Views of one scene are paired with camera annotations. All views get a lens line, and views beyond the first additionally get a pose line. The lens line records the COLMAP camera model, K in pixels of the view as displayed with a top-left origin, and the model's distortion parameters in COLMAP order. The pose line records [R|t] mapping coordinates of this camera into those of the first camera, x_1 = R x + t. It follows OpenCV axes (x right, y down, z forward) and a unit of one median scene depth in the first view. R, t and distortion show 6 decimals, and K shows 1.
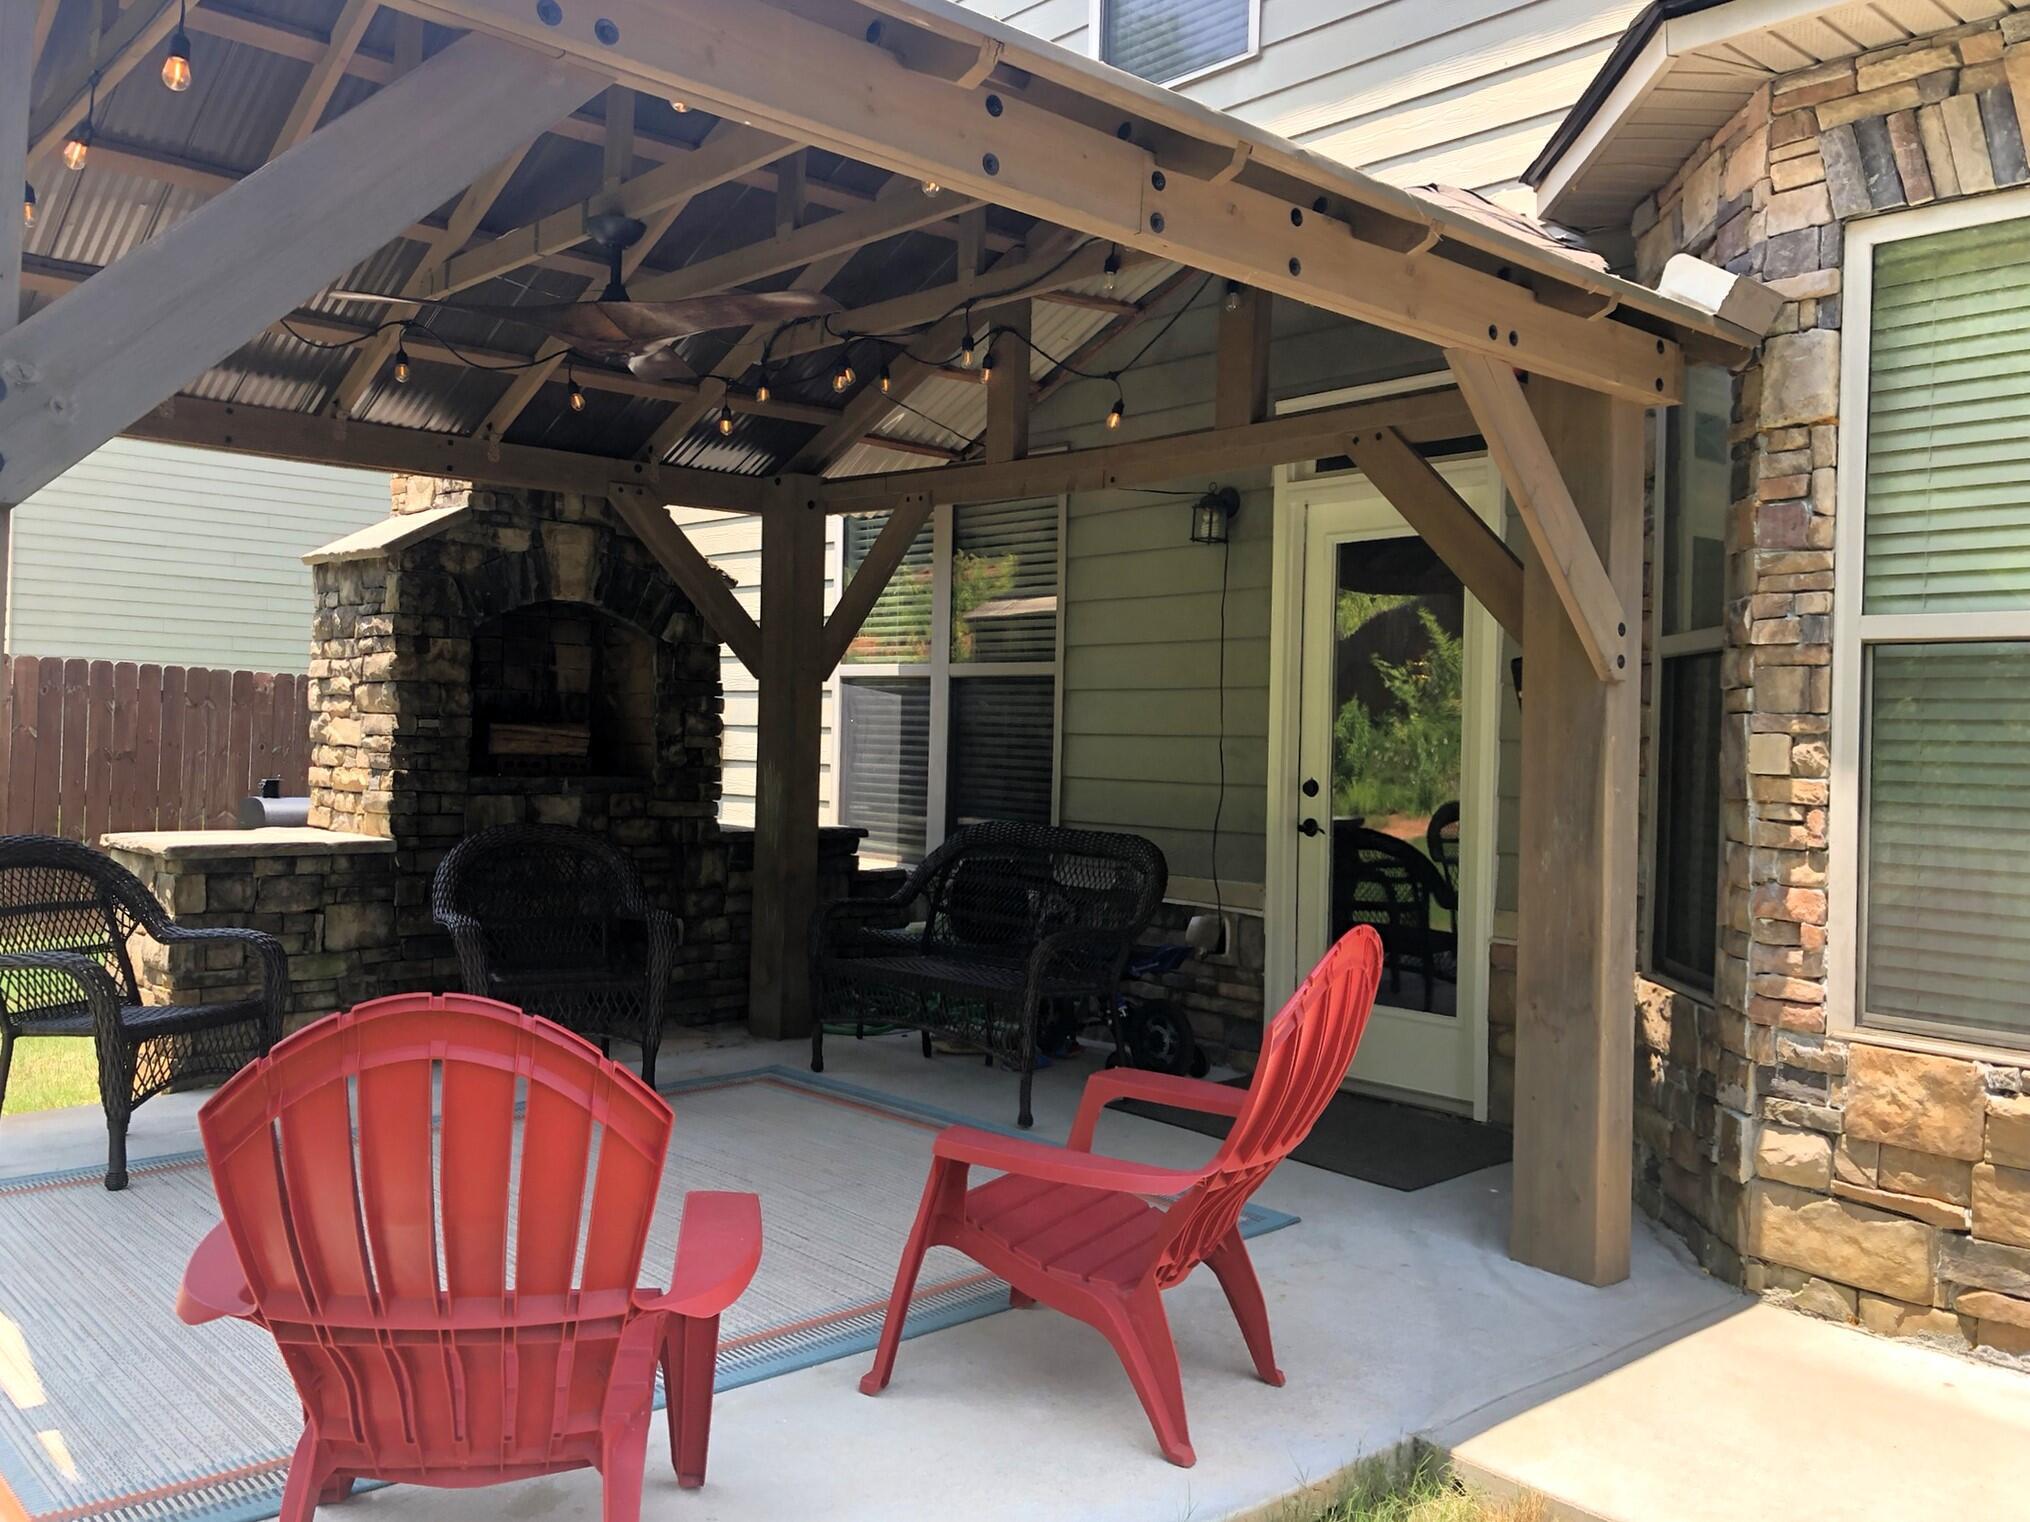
lens RADIAL K [[1644.9, 0, 1015.0], [0, 1644.9, 761.0], [0, 0, 1]] dist [0.062382, -0.000331]
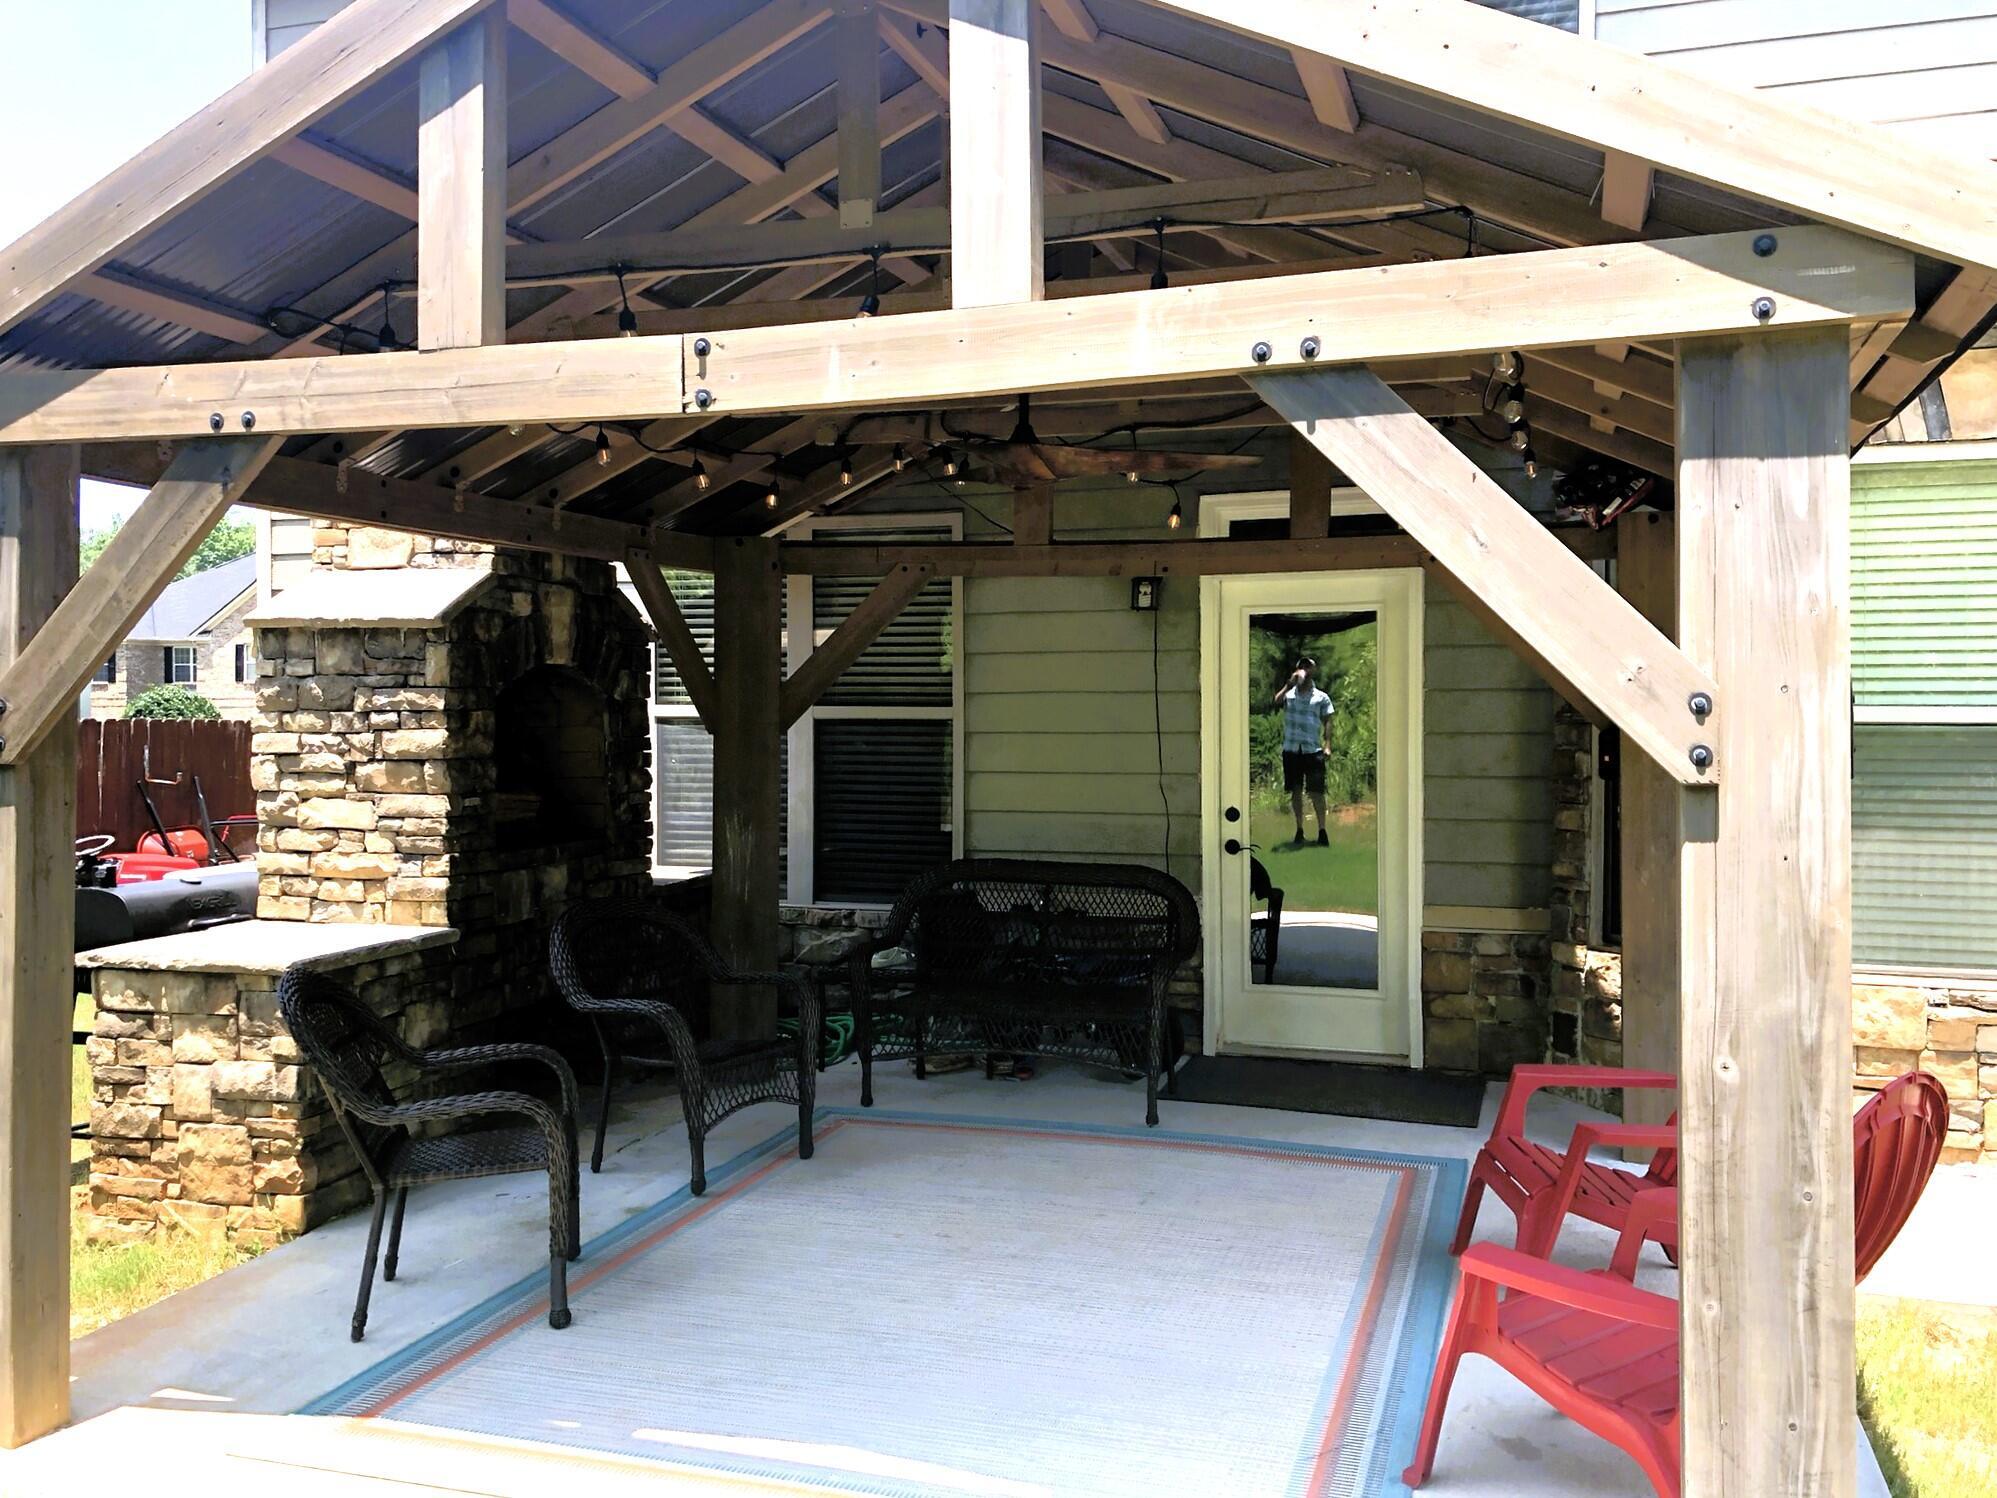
lens RADIAL K [[1618.1, 0, 998.5], [0, 1618.1, 749.0], [0, 0, 1]] dist [0.062382, -0.000331]
pose [[0.869873, -0.040262, 0.491630, -0.544291], [0.032740, 0.999178, 0.023900, -0.064711], [-0.492188, -0.004694, 0.870476, 0.042005]]
